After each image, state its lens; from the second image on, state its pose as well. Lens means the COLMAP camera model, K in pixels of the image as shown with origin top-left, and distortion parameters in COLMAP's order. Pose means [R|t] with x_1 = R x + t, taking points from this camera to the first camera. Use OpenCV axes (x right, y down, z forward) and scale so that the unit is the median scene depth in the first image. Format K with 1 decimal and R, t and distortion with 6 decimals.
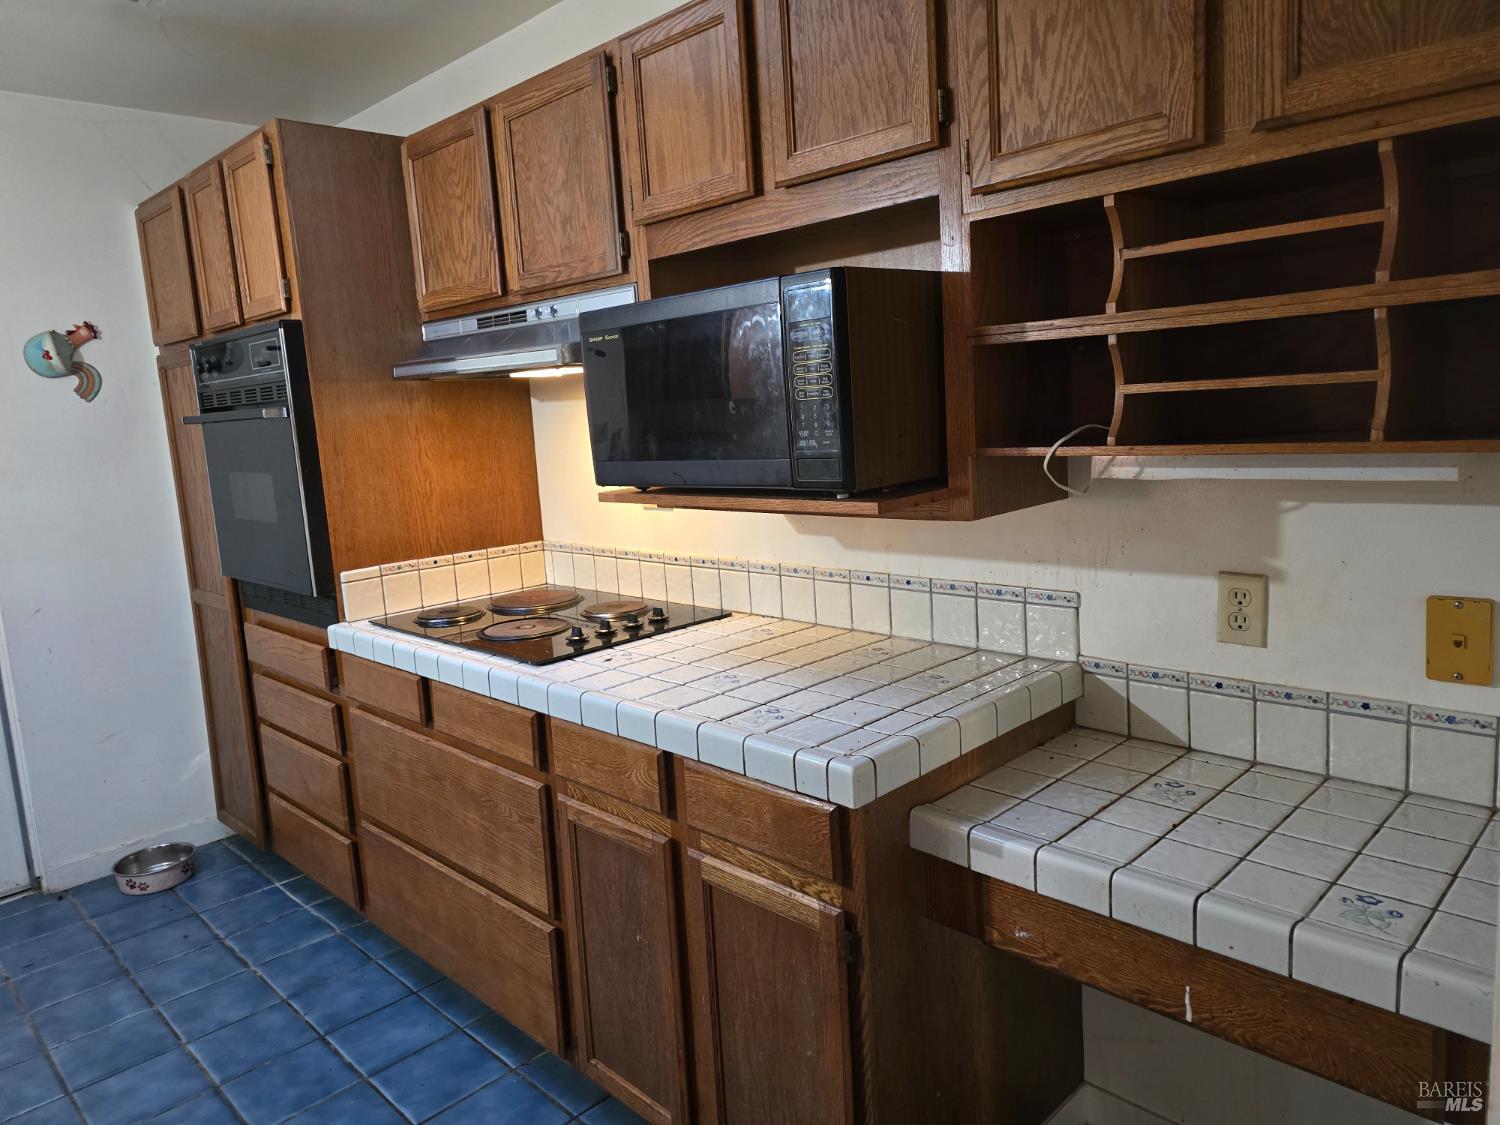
lens RADIAL K [[1015.3, 0, 746.4], [0, 1015.3, 559.6], [0, 0, 1]] dist [-0.000709, -0.000121]
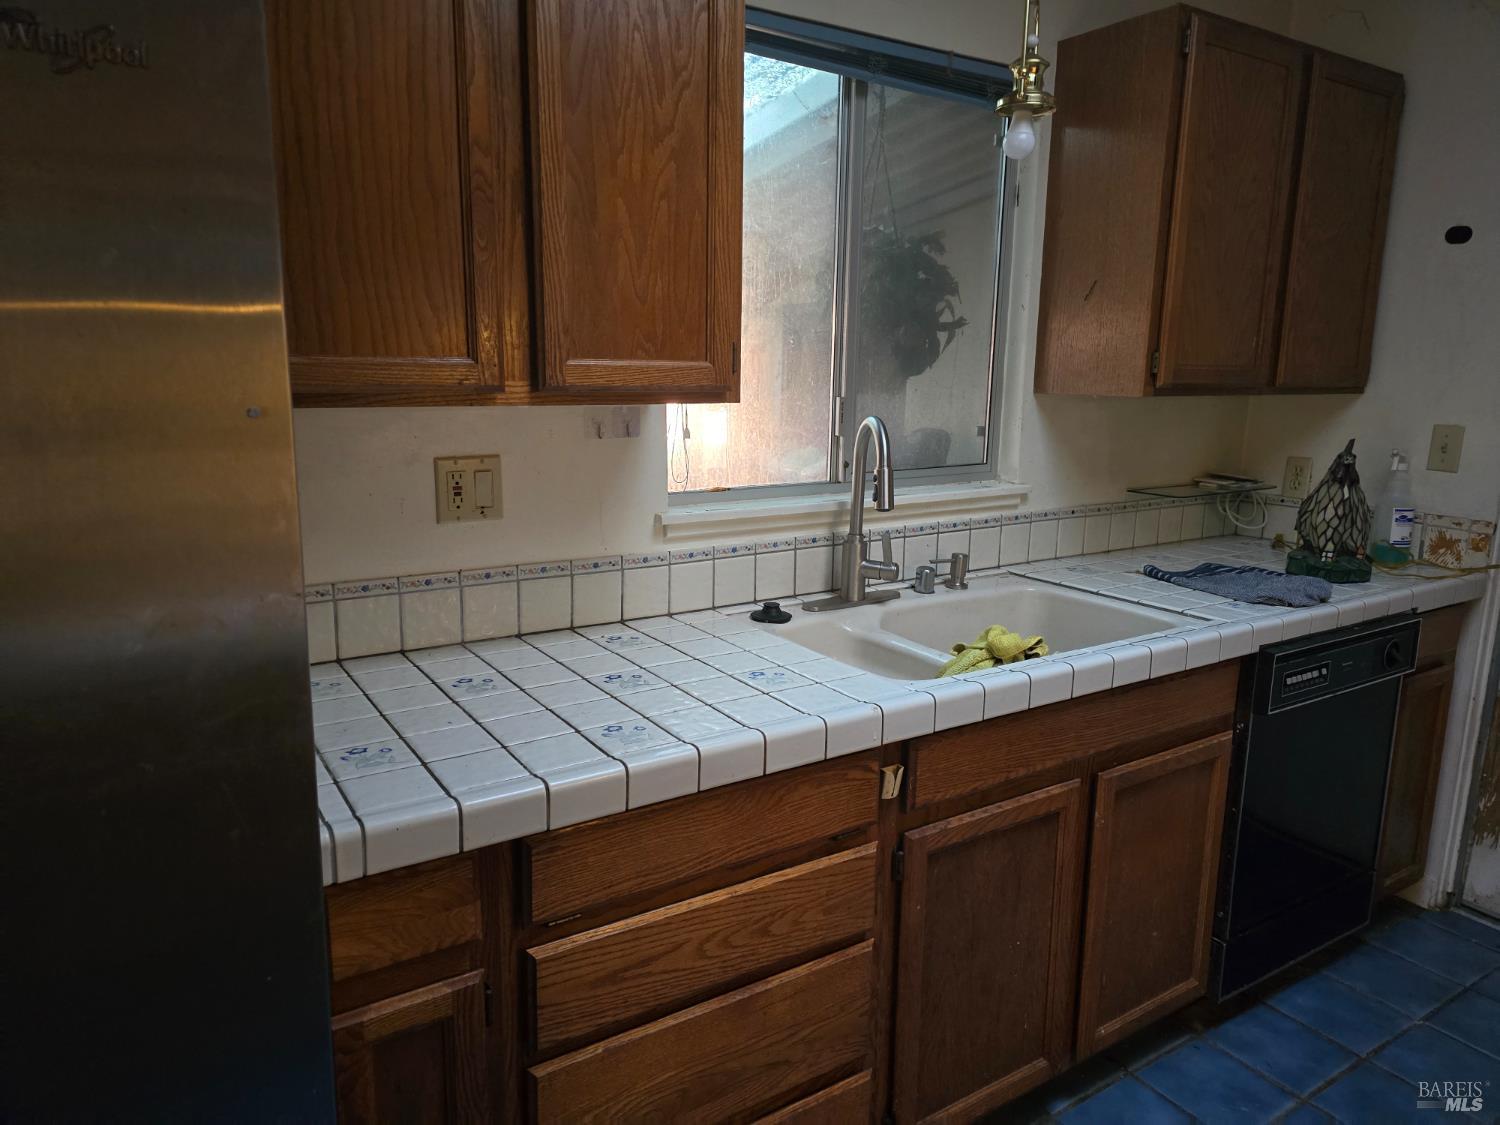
lens RADIAL K [[1015.3, 0, 745.1], [0, 1015.3, 559.8], [0, 0, 1]] dist [-0.000709, -0.000121]
pose [[0.207769, -0.135336, 0.968770, -0.601442], [0.117646, 0.986651, 0.112602, -0.059340], [-0.971077, 0.090577, 0.220918, 0.563939]]
